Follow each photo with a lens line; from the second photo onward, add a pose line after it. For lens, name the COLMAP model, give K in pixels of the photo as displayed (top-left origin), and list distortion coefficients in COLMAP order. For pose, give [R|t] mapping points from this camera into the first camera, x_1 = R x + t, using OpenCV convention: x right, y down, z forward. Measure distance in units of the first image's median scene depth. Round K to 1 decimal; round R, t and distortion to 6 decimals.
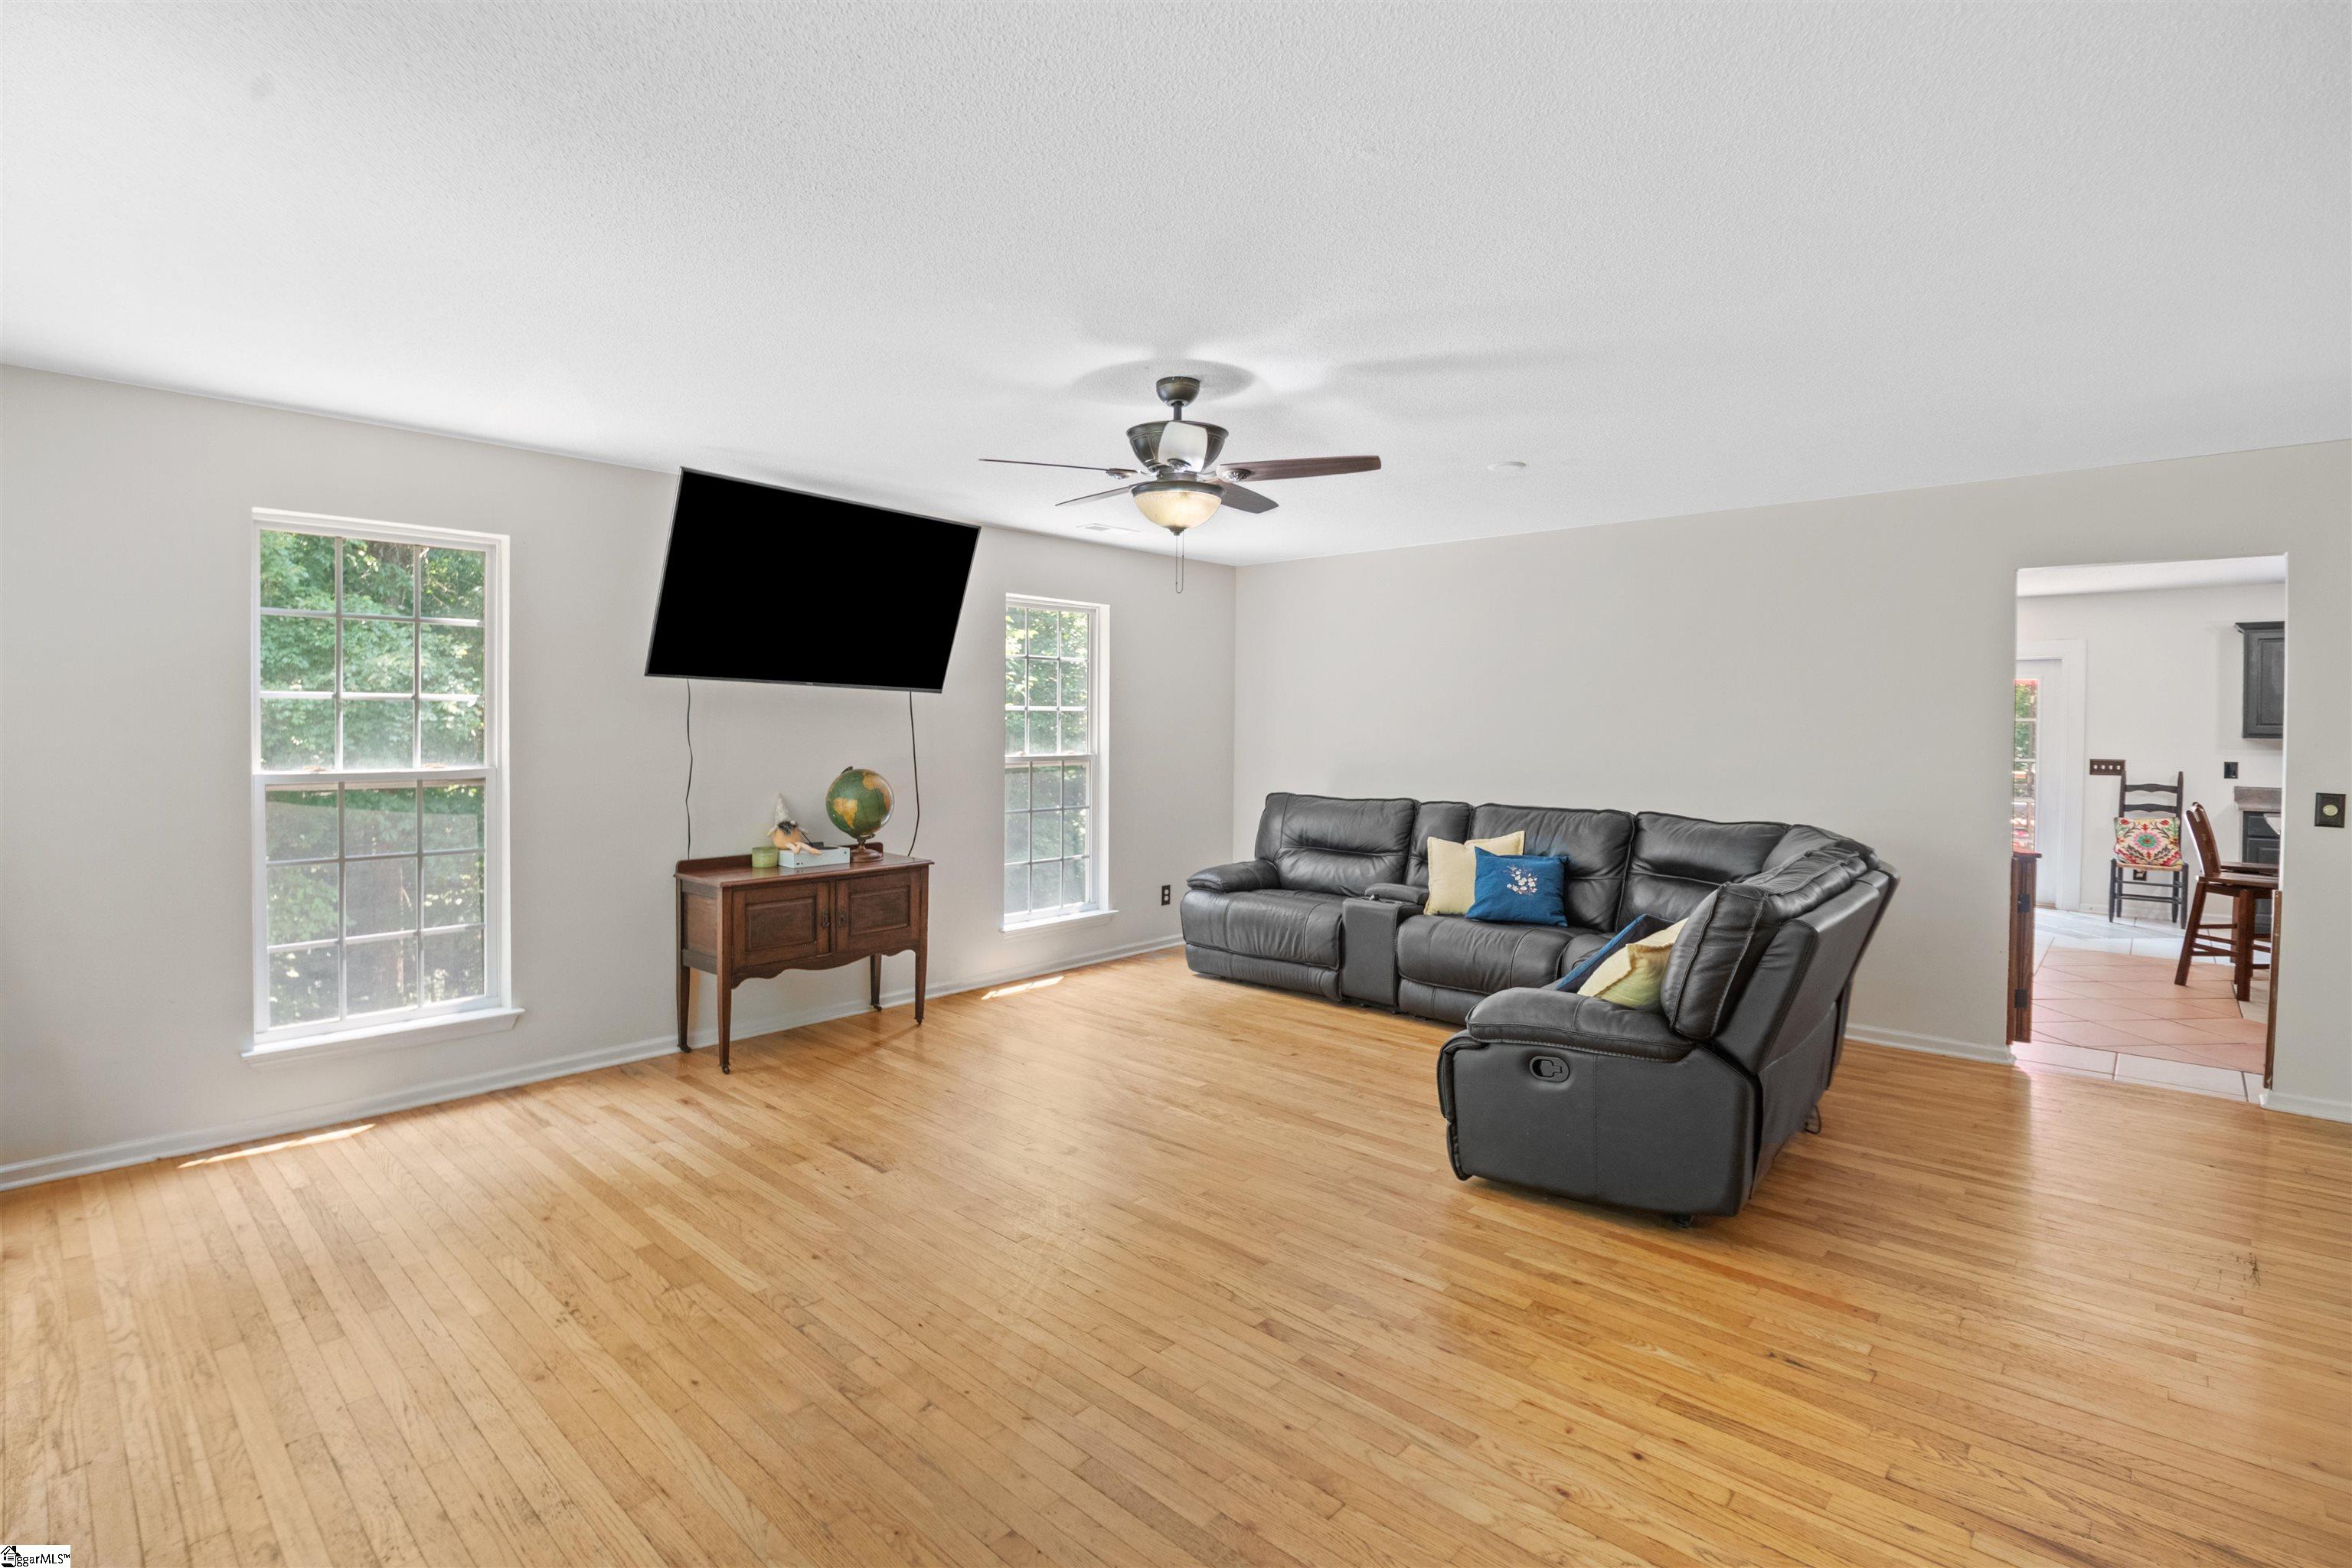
lens RADIAL K [[1112.5, 0, 1141.9], [0, 1112.5, 736.3], [0, 0, 1]] dist [-0.018087, -0.007341]
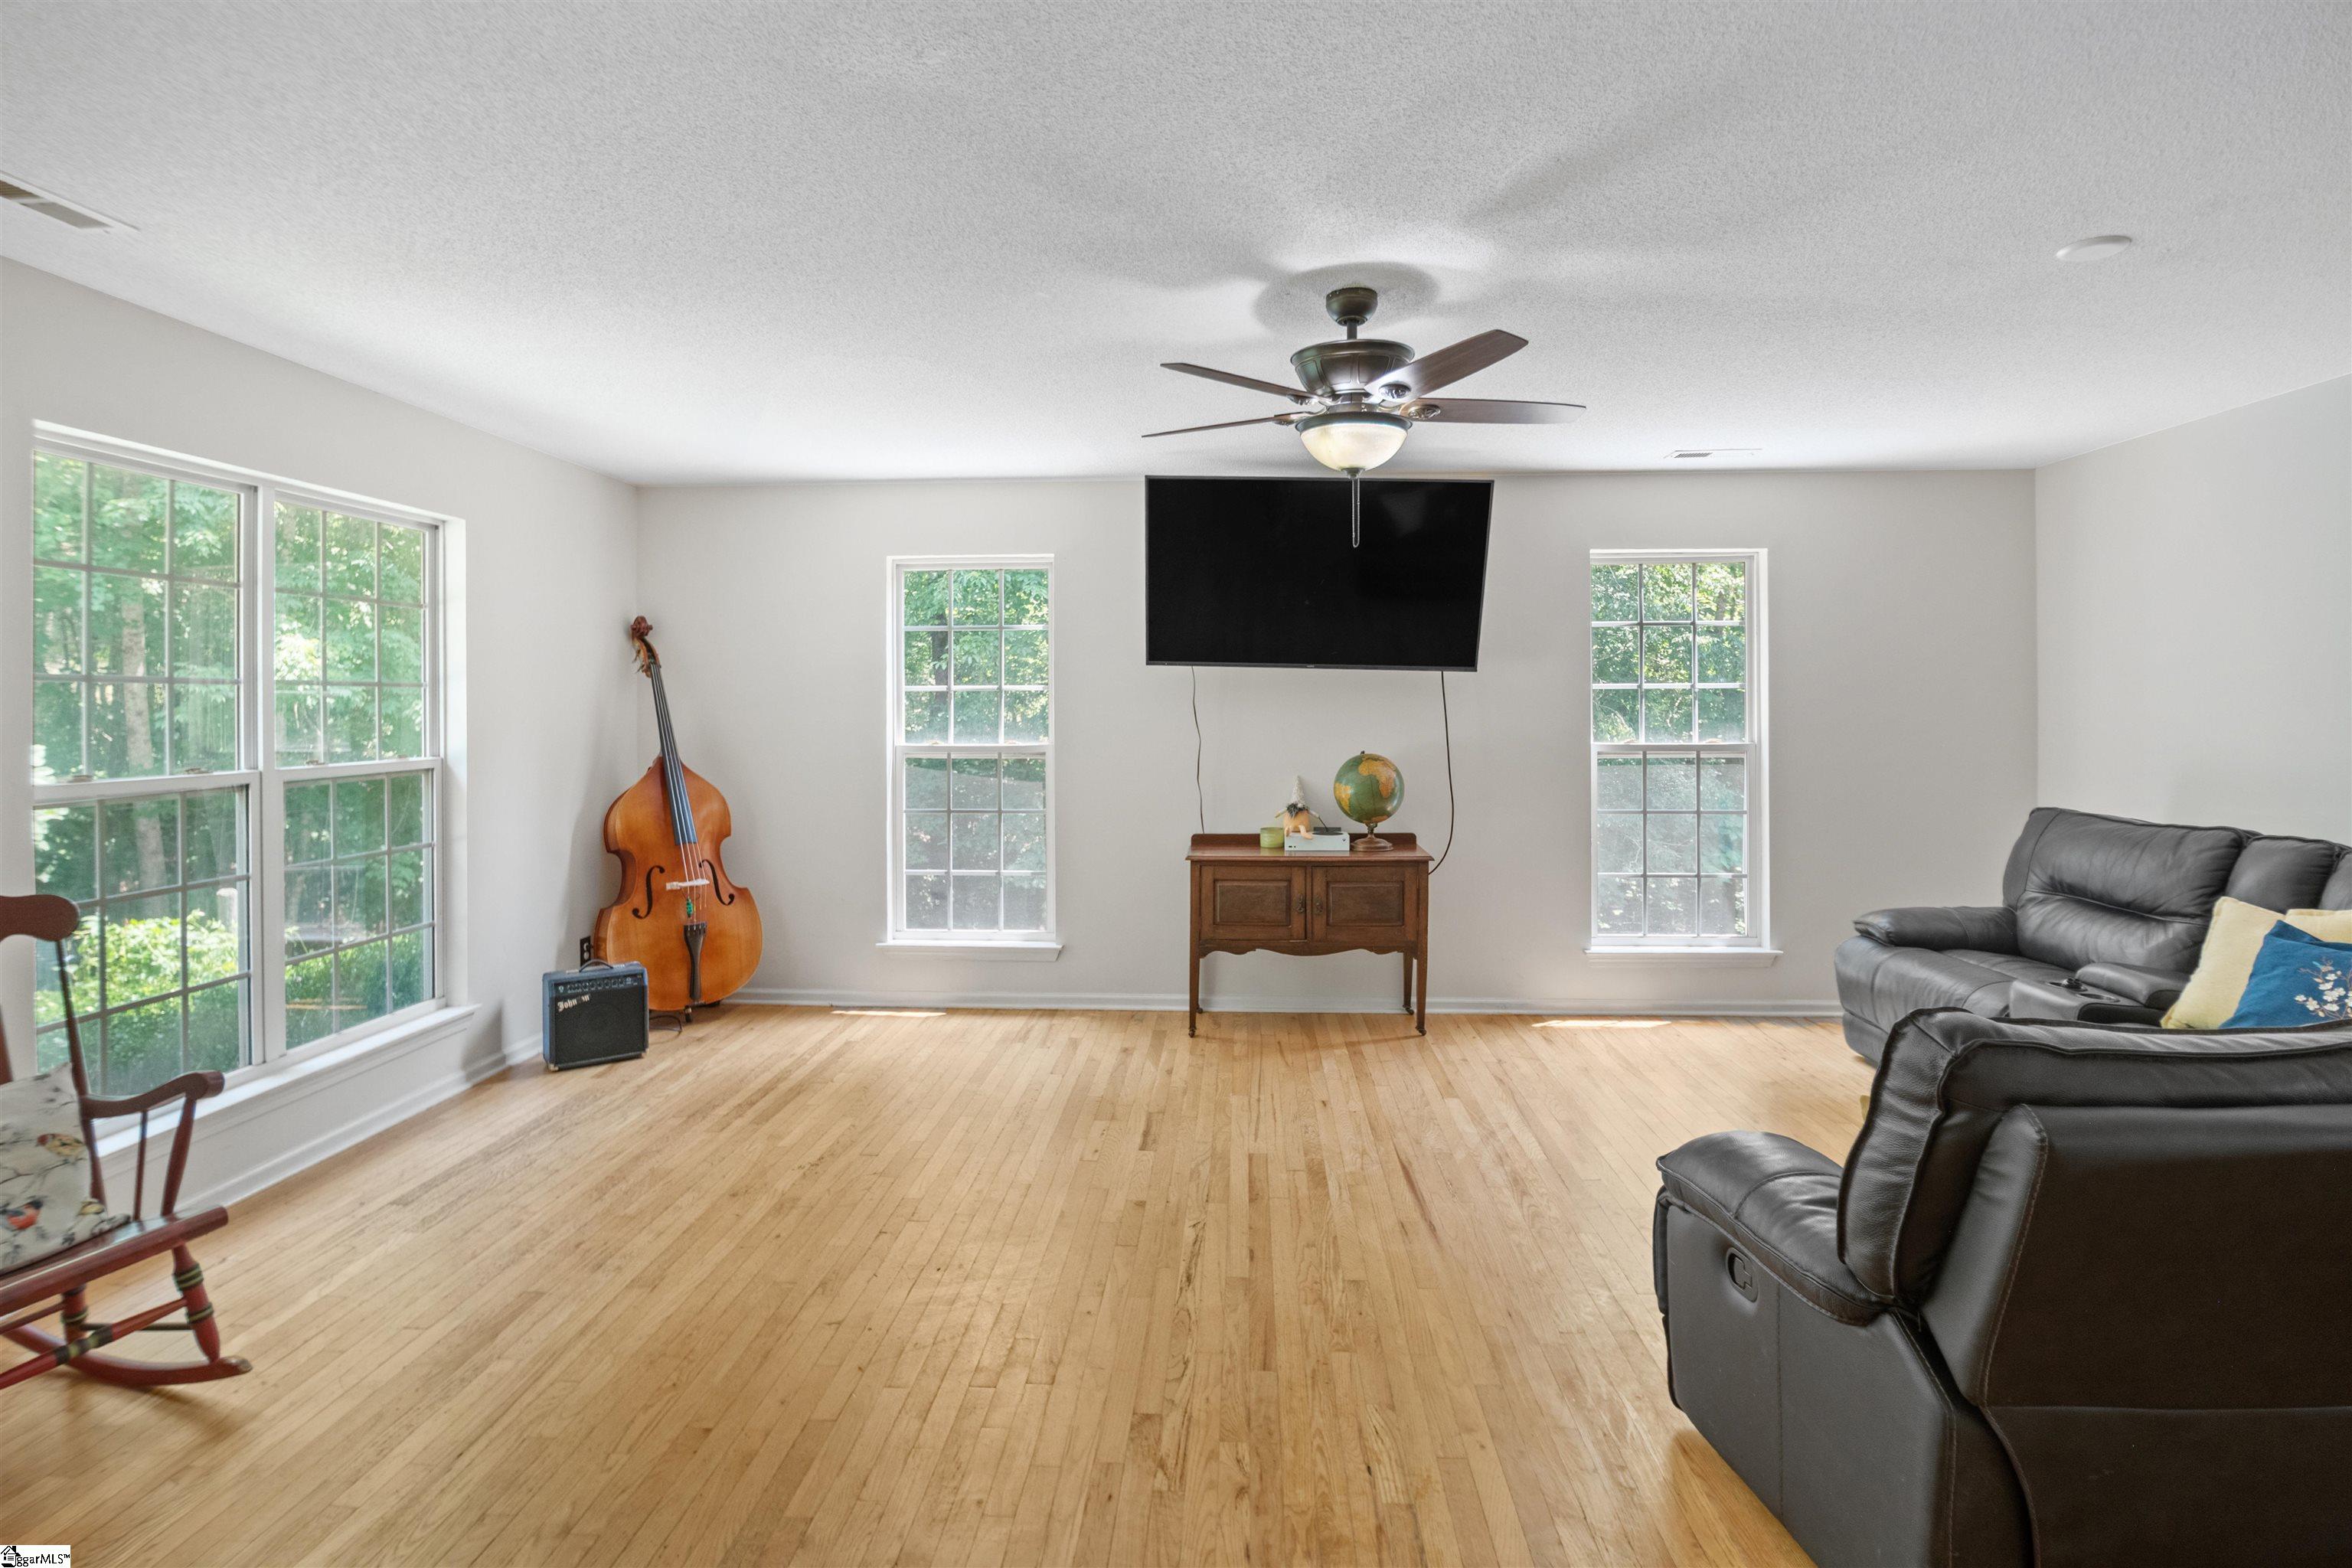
lens RADIAL K [[1169.6, 0, 1172.7], [0, 1169.6, 700.9], [0, 0, 1]] dist [-0.026208, -0.000490]
pose [[0.643563, -0.010862, -0.765316, 0.483868], [-0.003242, 0.999852, -0.016917, 0.001383], [0.765386, 0.013368, 0.643433, 0.266150]]
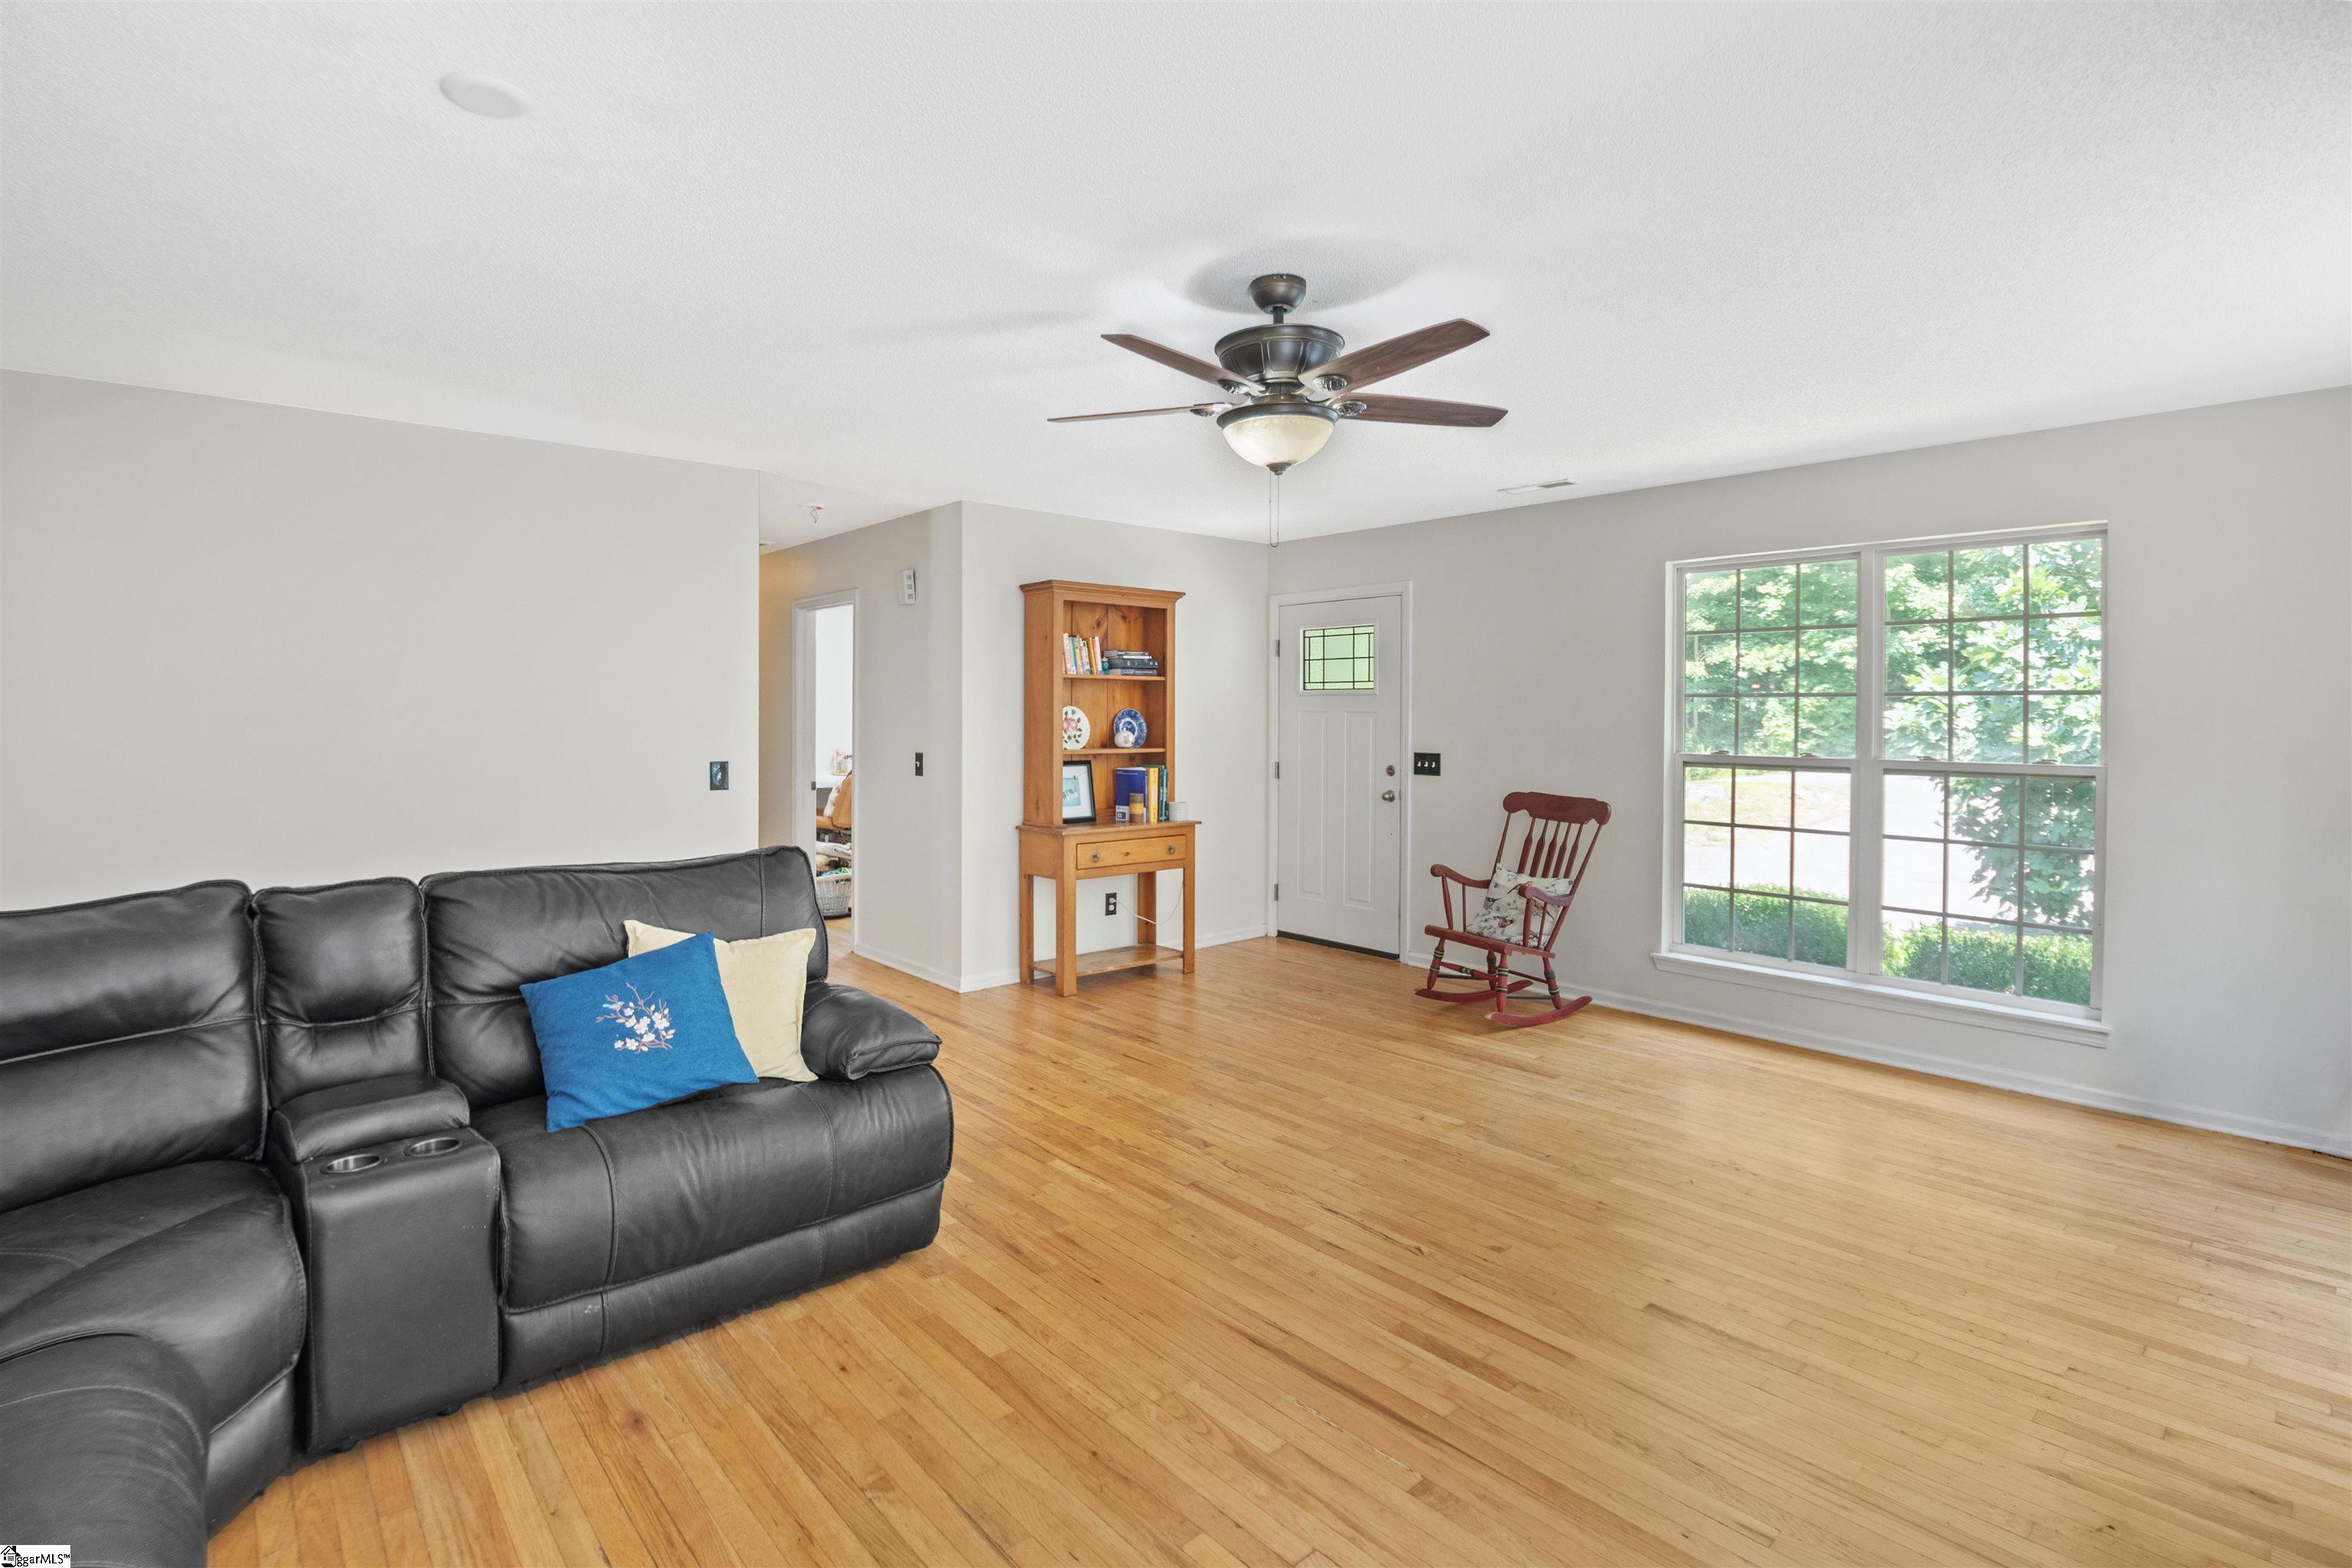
lens RADIAL K [[1112.5, 0, 1141.9], [0, 1112.5, 736.3], [0, 0, 1]] dist [-0.018087, -0.007341]
pose [[-0.994449, -0.015644, 0.104051, 0.033266], [-0.012198, 0.999358, 0.033678, -0.013867], [-0.104511, 0.032222, -0.994002, 1.425075]]
